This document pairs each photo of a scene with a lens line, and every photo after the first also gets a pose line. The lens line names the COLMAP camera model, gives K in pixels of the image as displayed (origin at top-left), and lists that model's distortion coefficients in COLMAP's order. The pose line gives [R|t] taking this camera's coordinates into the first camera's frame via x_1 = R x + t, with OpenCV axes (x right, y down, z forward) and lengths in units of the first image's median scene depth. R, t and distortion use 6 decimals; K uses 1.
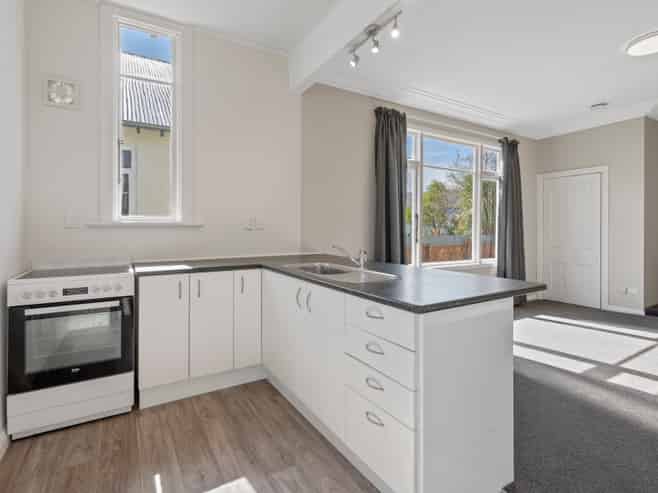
lens RADIAL K [[320.4, 0, 329.2], [0, 320.4, 237.6], [0, 0, 1]] dist [-0.018354, 0.000180]
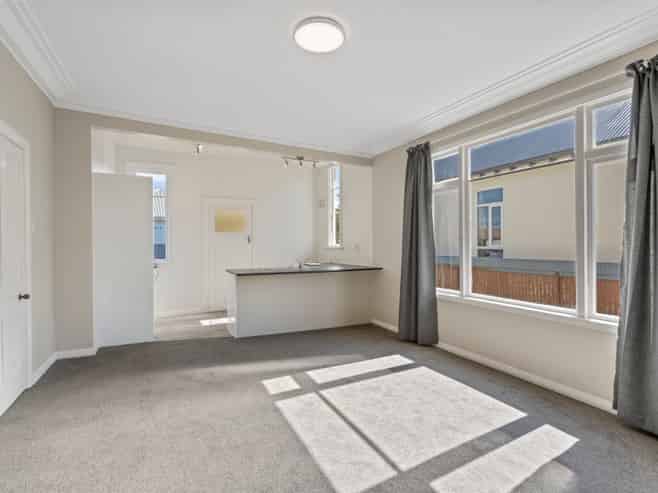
lens RADIAL K [[330.9, 0, 329.0], [0, 330.9, 246.5], [0, 0, 1]] dist [-0.000255, -0.001239]
pose [[-0.040716, 0.003117, -0.999166, 1.002126], [-0.035115, 0.999373, 0.004548, -0.029491], [0.998554, 0.035271, -0.040581, 0.547609]]
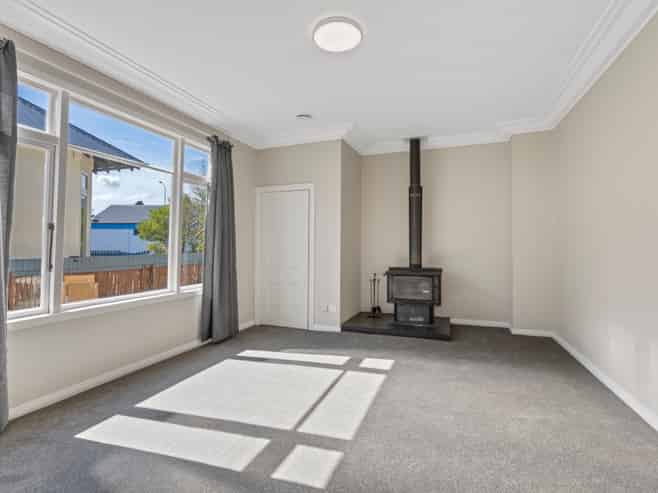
lens RADIAL K [[330.9, 0, 329.0], [0, 330.9, 246.5], [0, 0, 1]] dist [-0.000255, -0.001239]
pose [[0.762526, -0.002784, 0.646952, 0.238854], [0.015563, 0.999780, -0.014041, -0.011856], [-0.646771, 0.020775, 0.762401, 0.170546]]
